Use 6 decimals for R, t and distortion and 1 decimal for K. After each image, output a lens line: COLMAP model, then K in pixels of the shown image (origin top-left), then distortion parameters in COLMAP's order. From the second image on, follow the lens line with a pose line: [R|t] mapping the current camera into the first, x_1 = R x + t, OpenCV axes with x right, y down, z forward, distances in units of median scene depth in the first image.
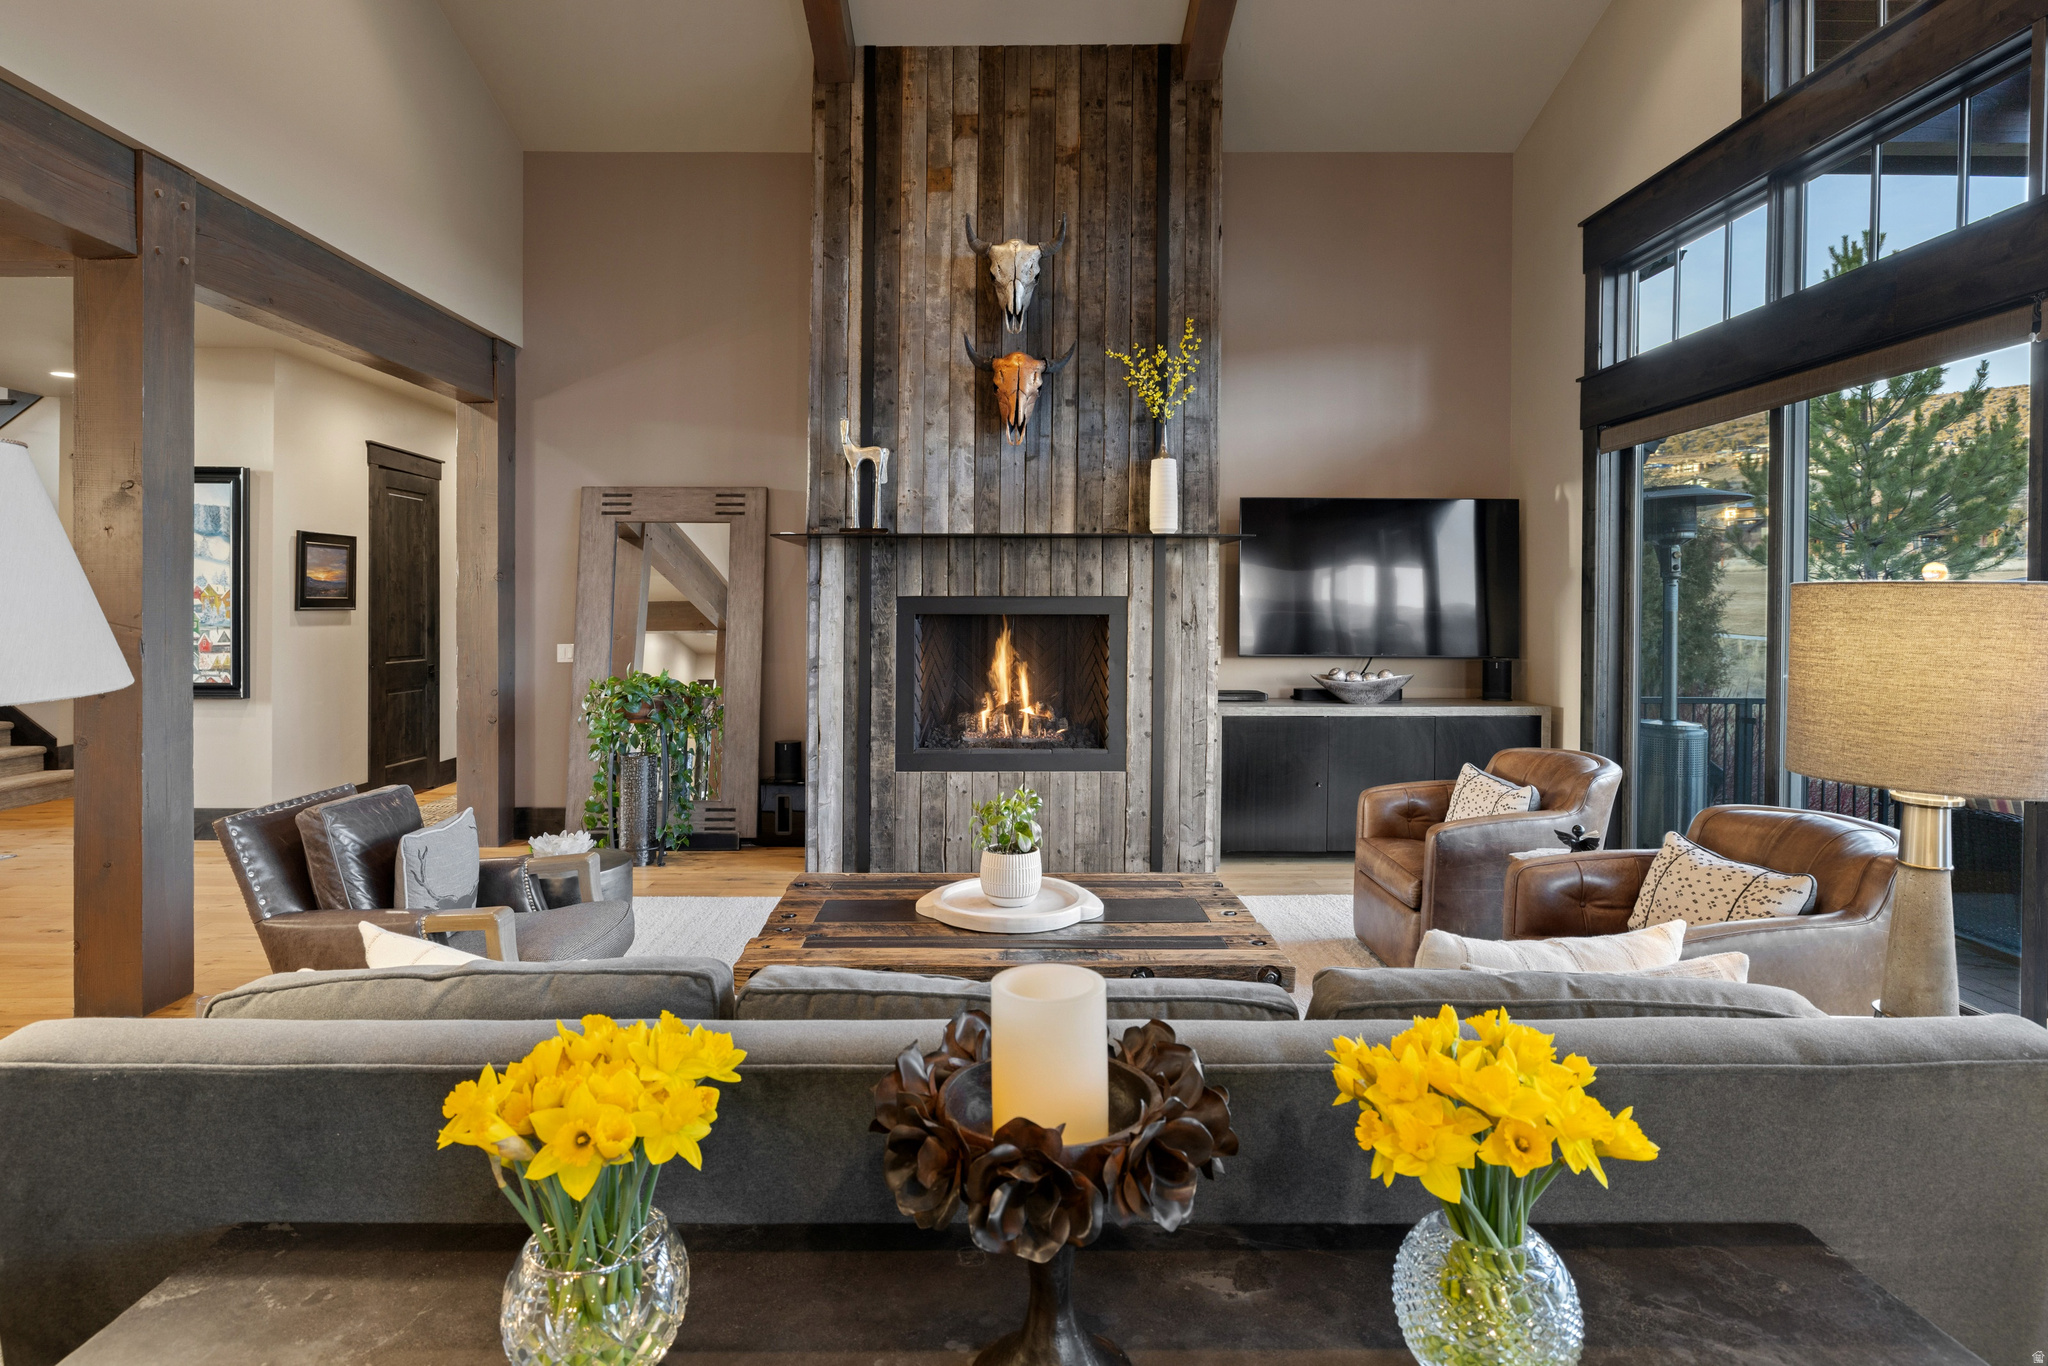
lens RADIAL K [[1054.0, 0, 1011.7], [0, 1054.0, 616.0], [0, 0, 1]] dist [-0.006360, -0.000407]
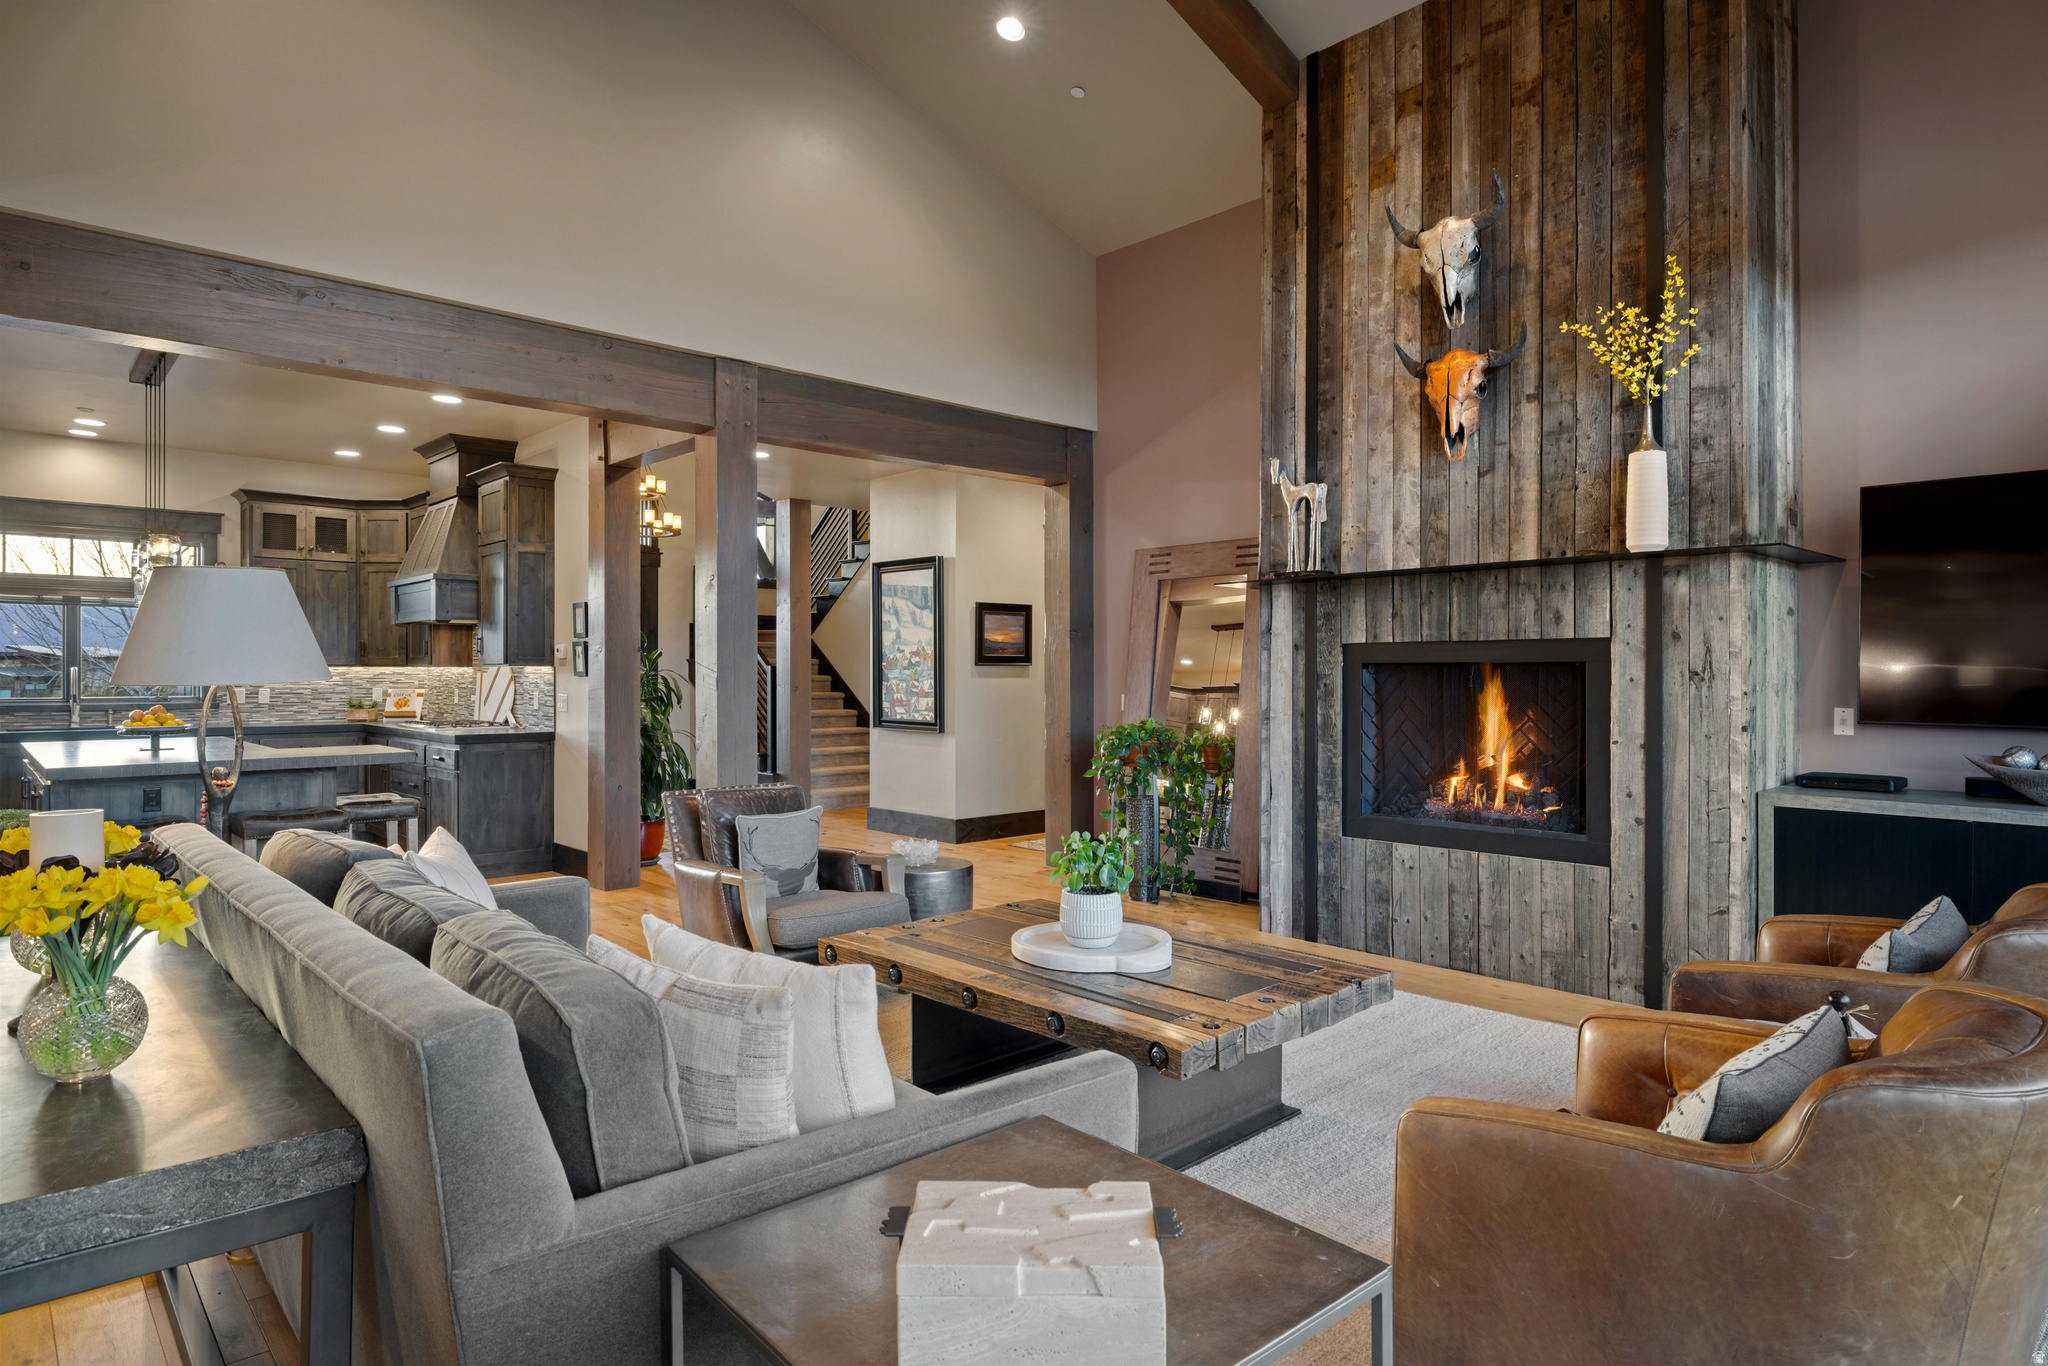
lens RADIAL K [[1152.2, 0, 1031.1], [0, 1152.2, 674.1], [0, 0, 1]] dist [0.000655, -0.000174]
pose [[0.676927, -0.001028, -0.736050, 0.442859], [-0.005257, 0.999967, -0.006230, 0.015302], [0.736032, 0.008087, 0.676899, 0.127507]]
